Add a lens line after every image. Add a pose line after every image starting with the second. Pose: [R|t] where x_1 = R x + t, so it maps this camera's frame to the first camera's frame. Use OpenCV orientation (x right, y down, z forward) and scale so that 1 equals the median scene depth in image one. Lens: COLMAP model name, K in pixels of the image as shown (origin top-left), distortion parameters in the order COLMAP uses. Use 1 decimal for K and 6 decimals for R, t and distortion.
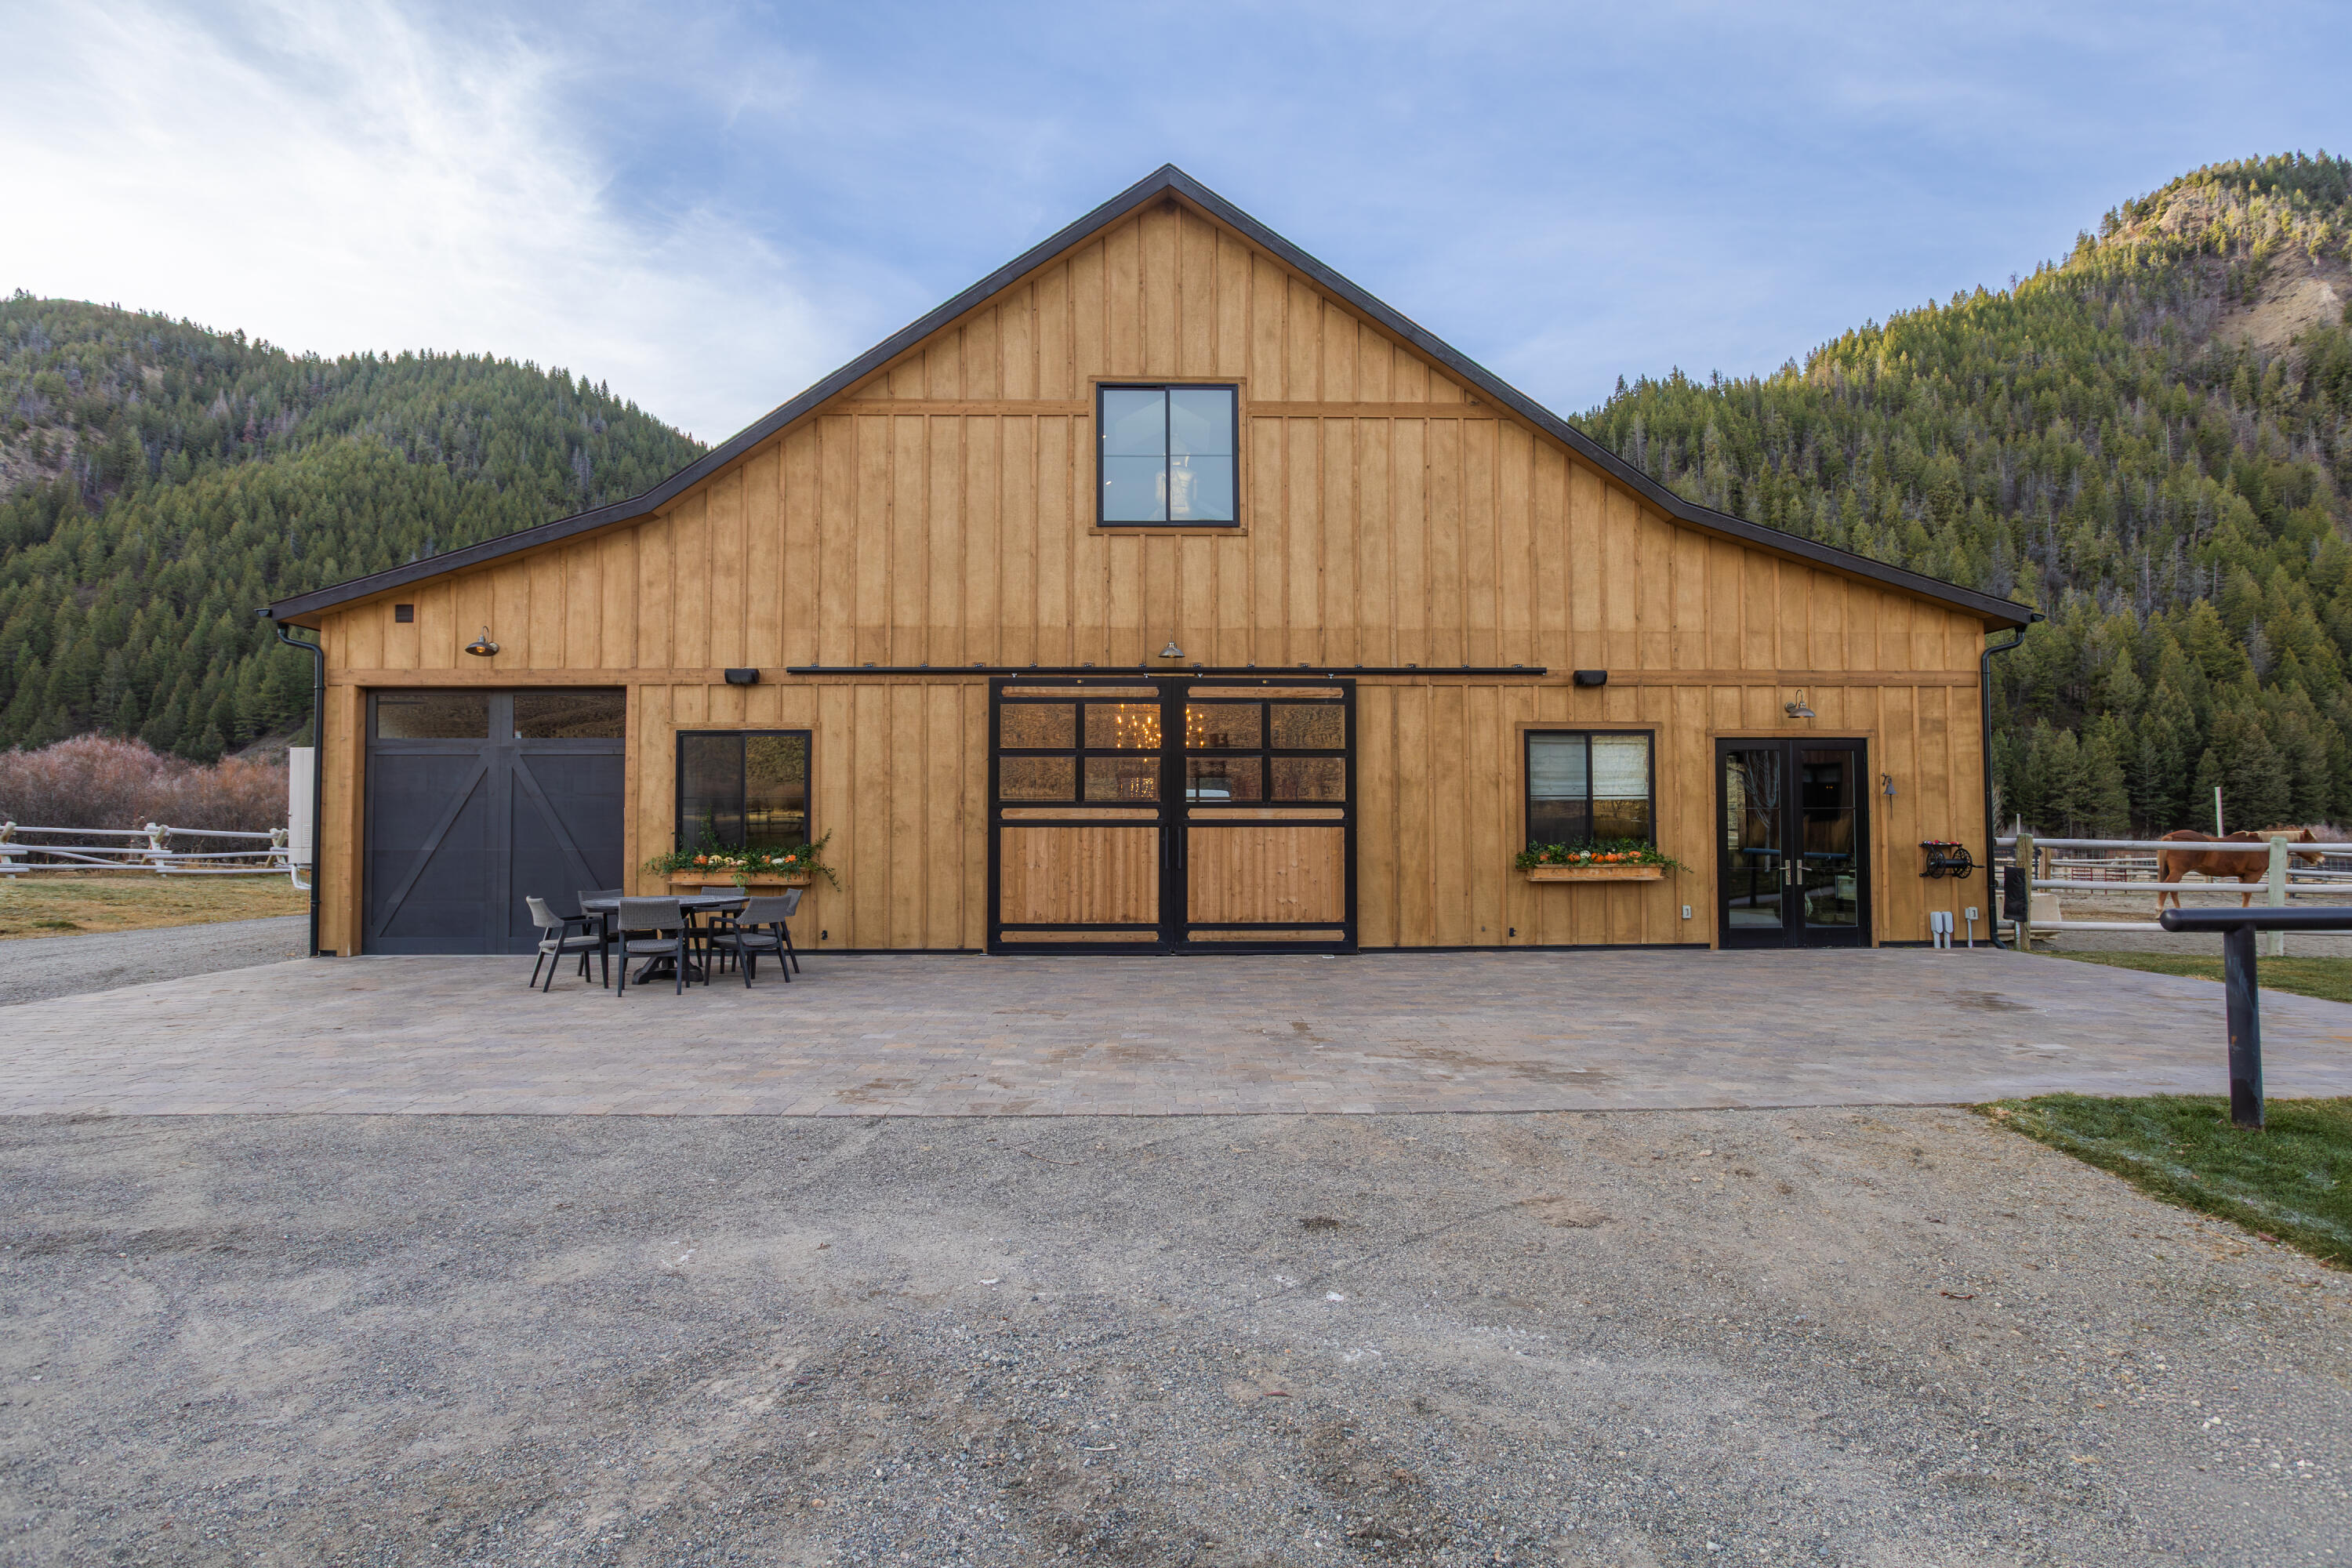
lens RADIAL K [[1232.3, 0, 1182.1], [0, 1232.3, 767.0], [0, 0, 1]] dist [-0.022368, 0.014893]
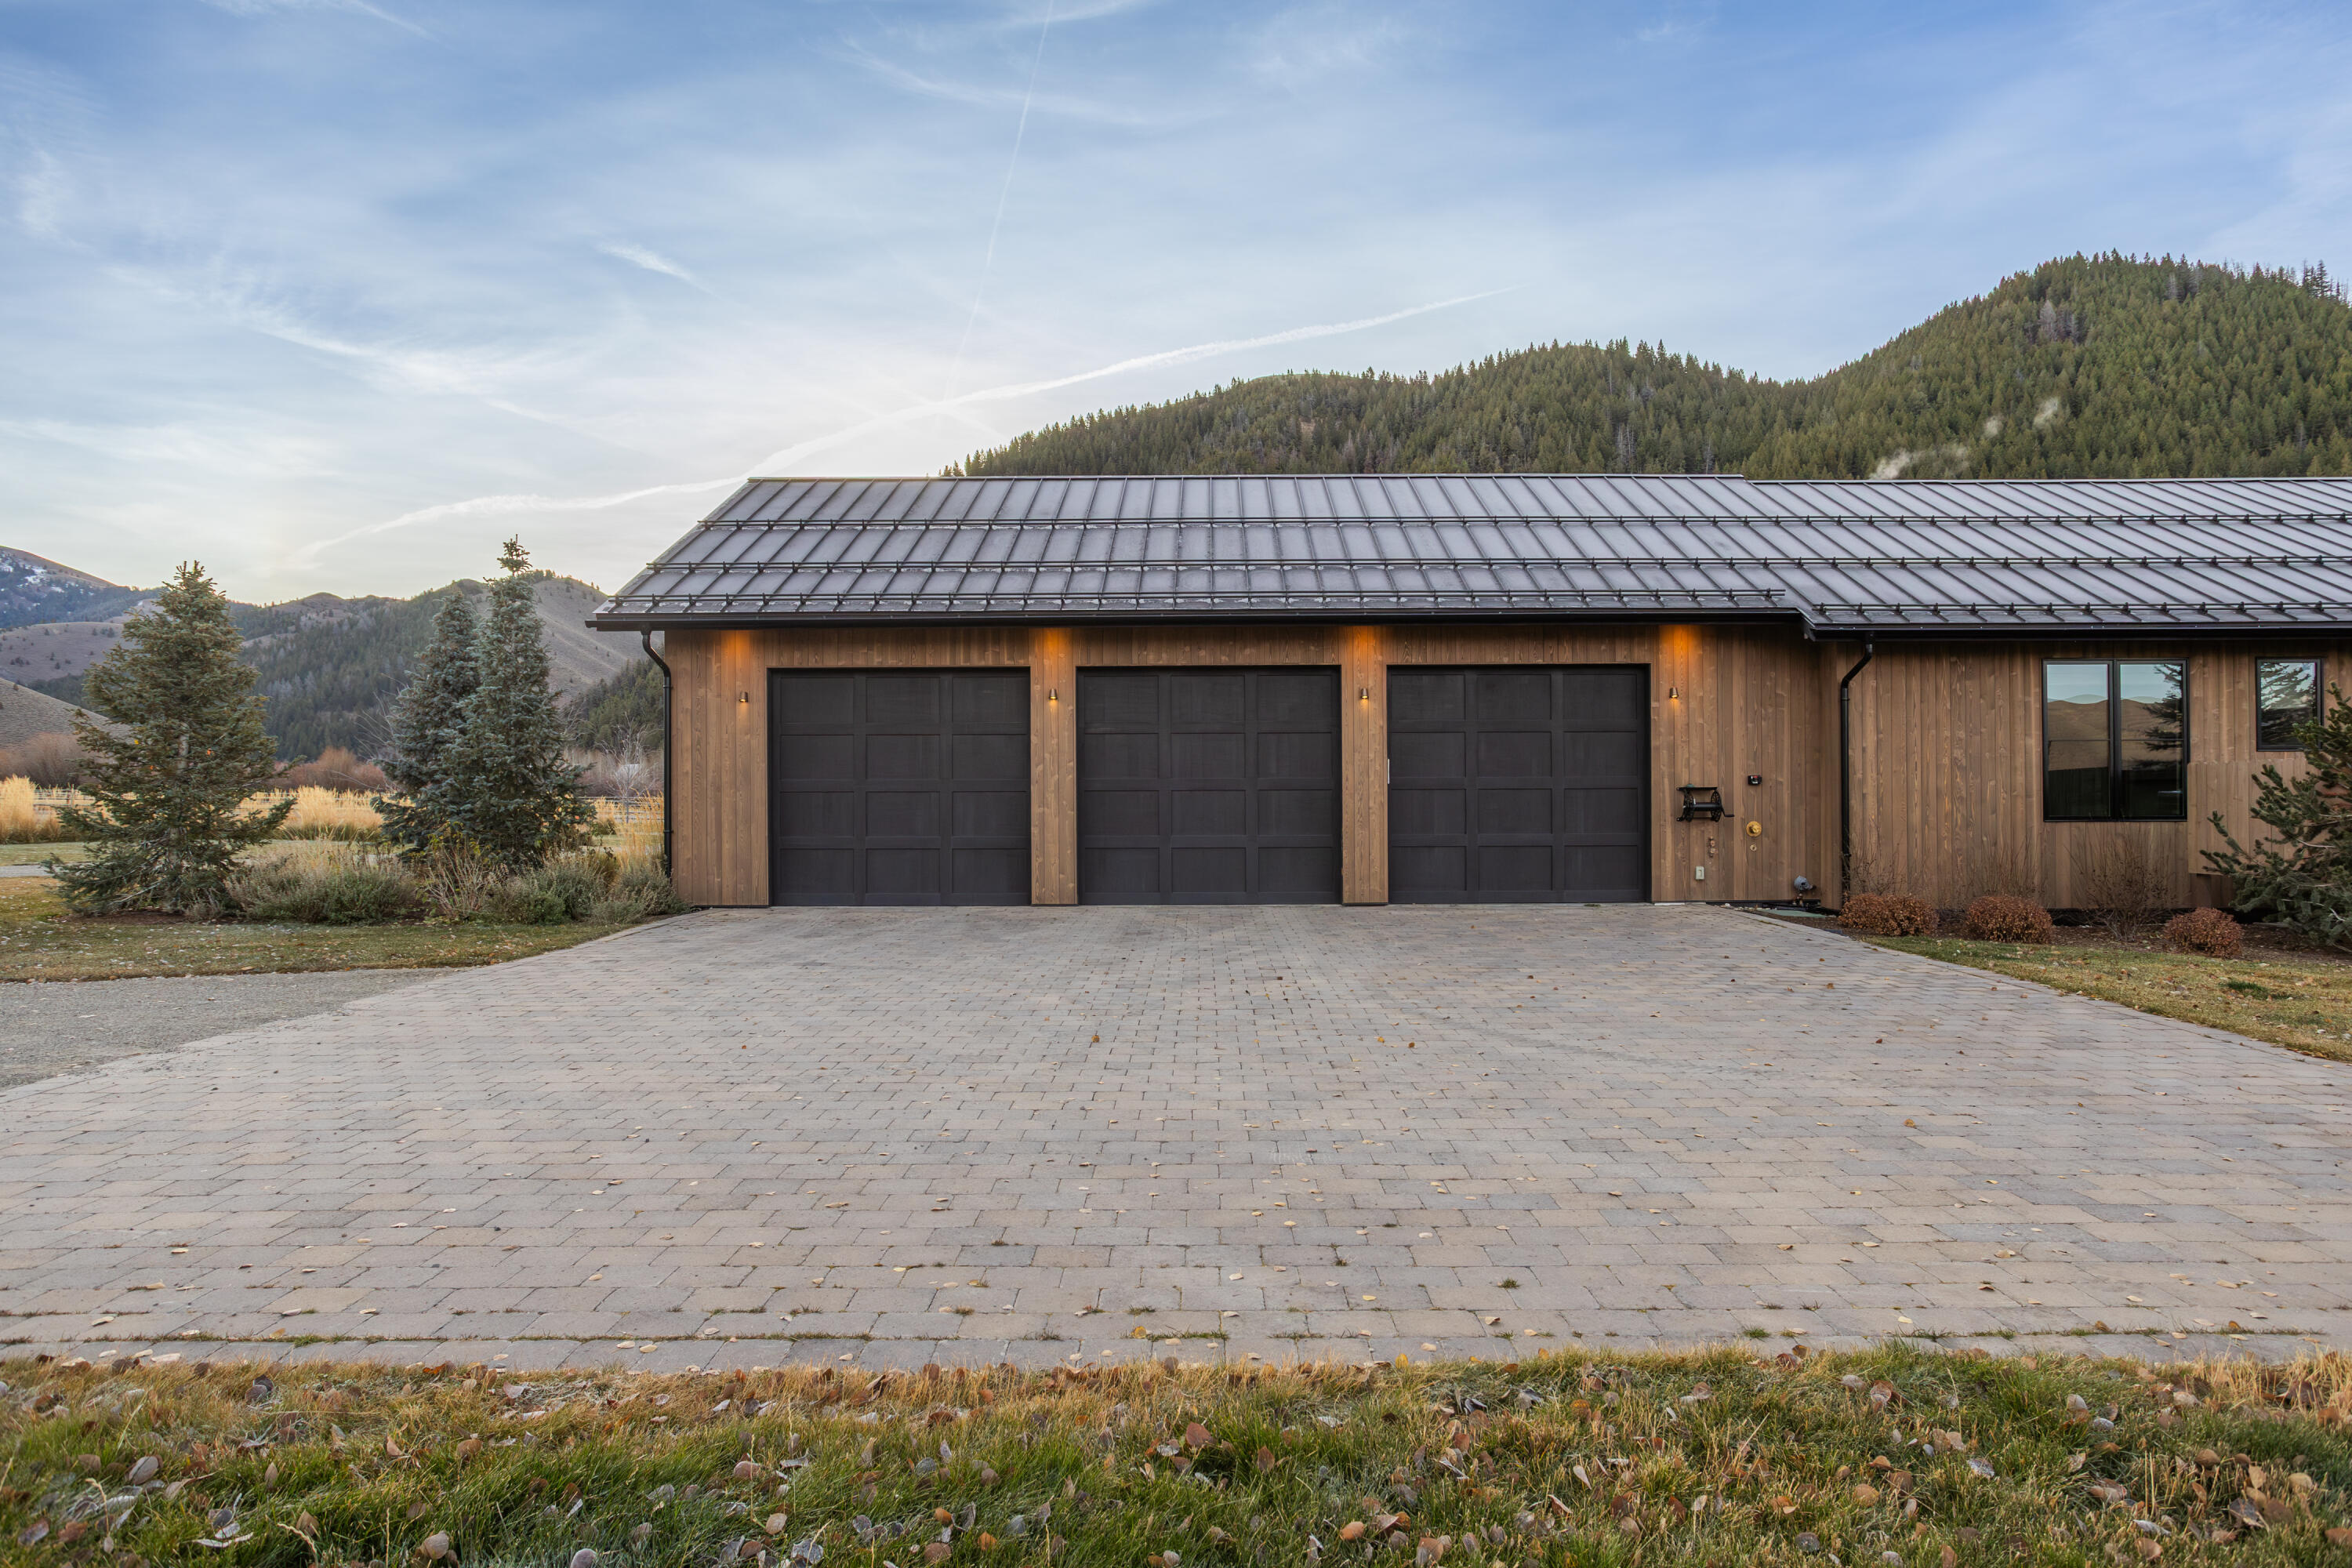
lens RADIAL K [[1378.2, 0, 1197.7], [0, 1378.2, 798.2], [0, 0, 1]] dist [-0.006136, 0.009408]
pose [[0.689539, 0.000061, -0.724249, 4.446333], [0.036397, 0.998734, 0.034737, -0.218874], [0.723334, -0.050312, 0.688663, -2.650919]]
